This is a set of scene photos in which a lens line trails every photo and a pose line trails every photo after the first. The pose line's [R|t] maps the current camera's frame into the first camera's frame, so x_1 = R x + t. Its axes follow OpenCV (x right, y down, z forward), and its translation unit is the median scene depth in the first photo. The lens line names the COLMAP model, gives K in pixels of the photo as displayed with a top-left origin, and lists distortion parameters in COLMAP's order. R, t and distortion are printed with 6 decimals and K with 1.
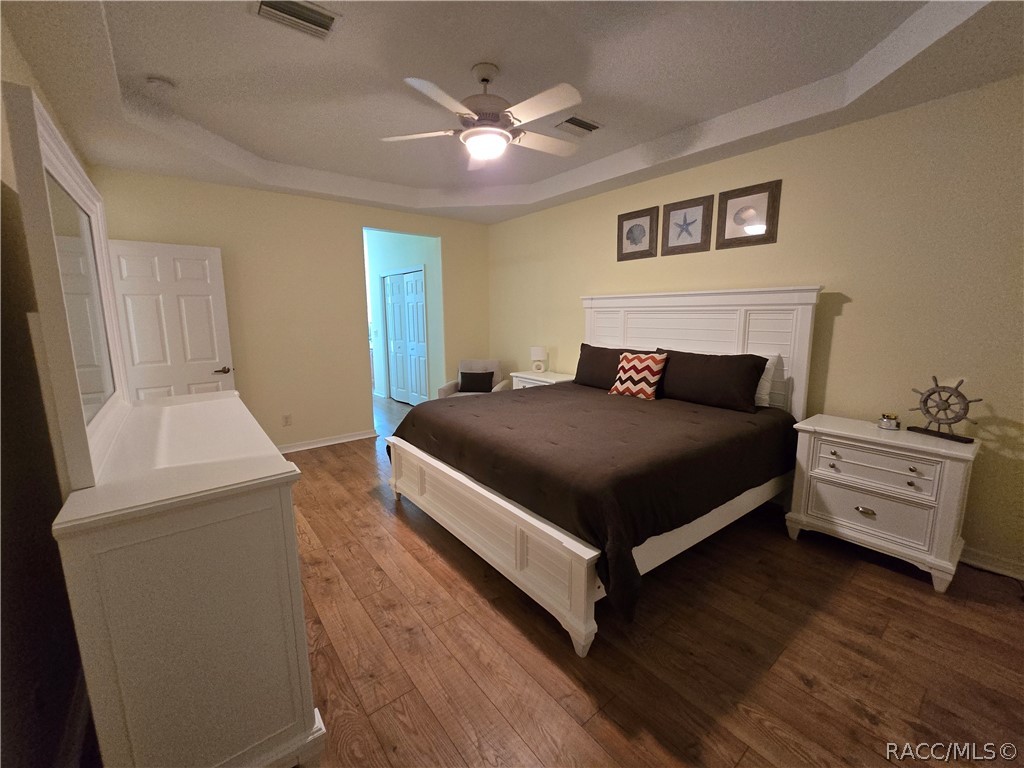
lens RADIAL K [[419.1, 0, 516.9], [0, 419.1, 377.5], [0, 0, 1]] dist [0.002104, -0.001809]
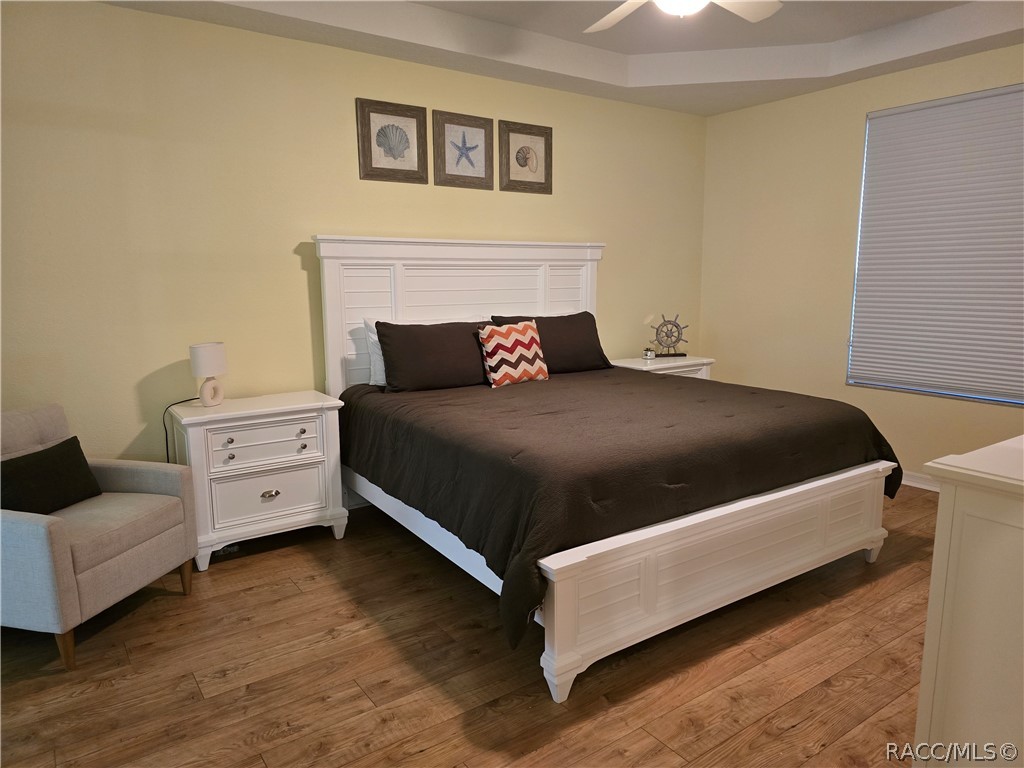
lens RADIAL K [[687.7, 0, 509.2], [0, 687.7, 386.8], [0, 0, 1]] dist [0.048706, -0.039622]
pose [[0.066265, -0.157855, 0.985236, -0.873805], [0.158019, 0.976606, 0.145845, -0.120751], [-0.985210, 0.146022, 0.089659, 0.888129]]
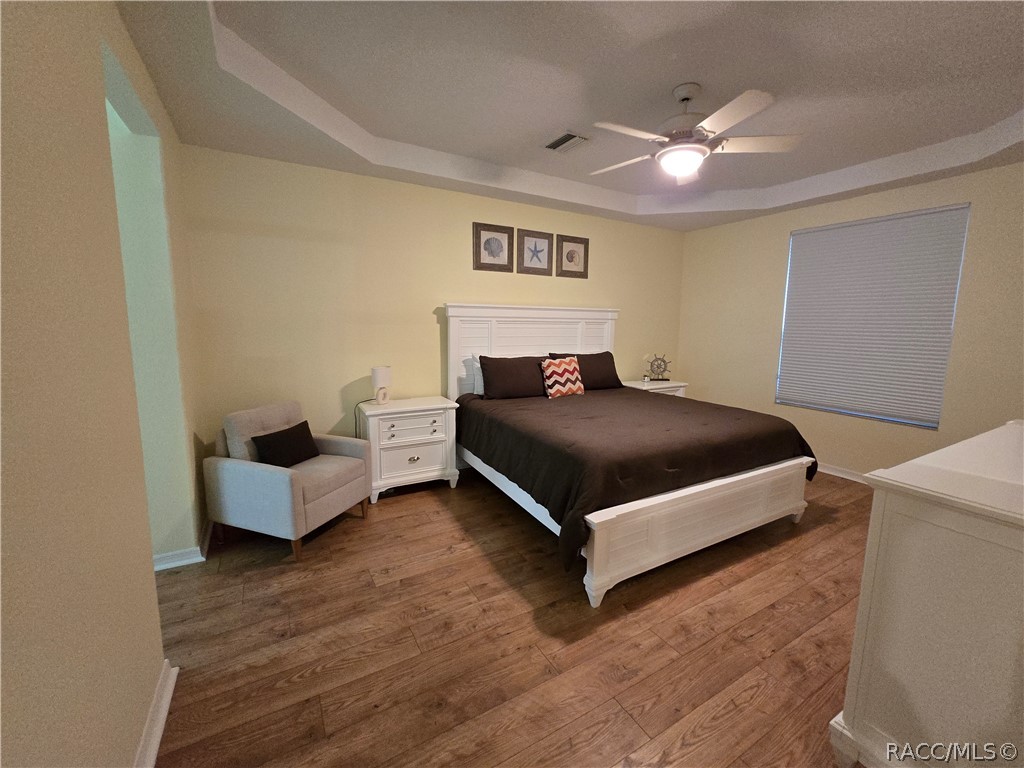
lens RADIAL K [[419.1, 0, 511.9], [0, 419.1, 375.3], [0, 0, 1]] dist [0.002104, -0.001809]
pose [[0.155495, -0.119874, 0.980536, -0.856655], [0.135685, 0.985793, 0.098999, -0.141325], [-0.978474, 0.117650, 0.169551, 0.918038]]
